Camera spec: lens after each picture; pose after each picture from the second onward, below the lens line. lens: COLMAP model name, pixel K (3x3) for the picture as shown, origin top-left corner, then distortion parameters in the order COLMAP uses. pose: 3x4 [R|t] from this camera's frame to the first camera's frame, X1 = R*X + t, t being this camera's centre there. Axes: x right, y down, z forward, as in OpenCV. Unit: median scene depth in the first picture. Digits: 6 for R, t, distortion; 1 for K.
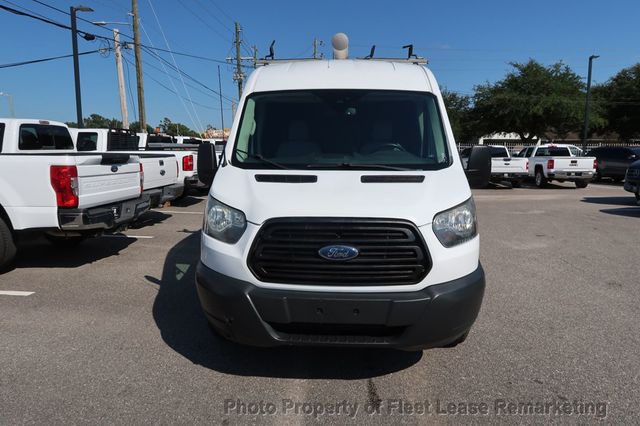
lens RADIAL K [[443.5, 0, 321.4], [0, 443.5, 211.9], [0, 0, 1]] dist [-0.027305, 0.005571]
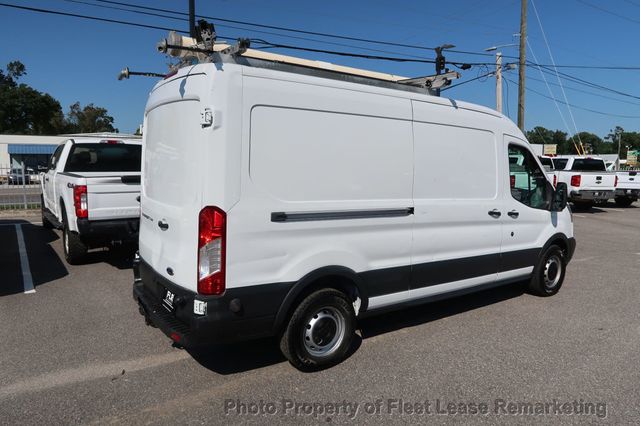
lens RADIAL K [[443.5, 0, 316.5], [0, 443.5, 215.4], [0, 0, 1]] dist [-0.027305, 0.005571]
pose [[0.588718, 0.098927, -0.802262, 0.233146], [-0.113224, 0.992791, 0.039335, -0.025693], [0.800370, 0.067678, 0.595675, 0.056087]]
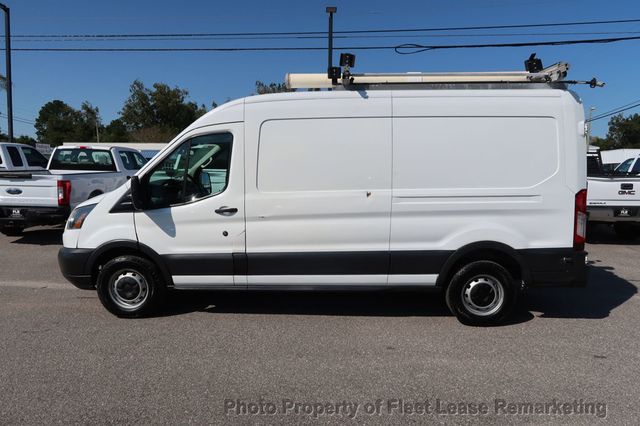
lens RADIAL K [[443.5, 0, 318.8], [0, 443.5, 214.6], [0, 0, 1]] dist [-0.027305, 0.005571]
pose [[0.010090, 0.107159, -0.994191, 0.362095], [-0.143022, 0.984174, 0.104628, -0.056355], [0.989668, 0.141136, 0.025257, 0.335541]]
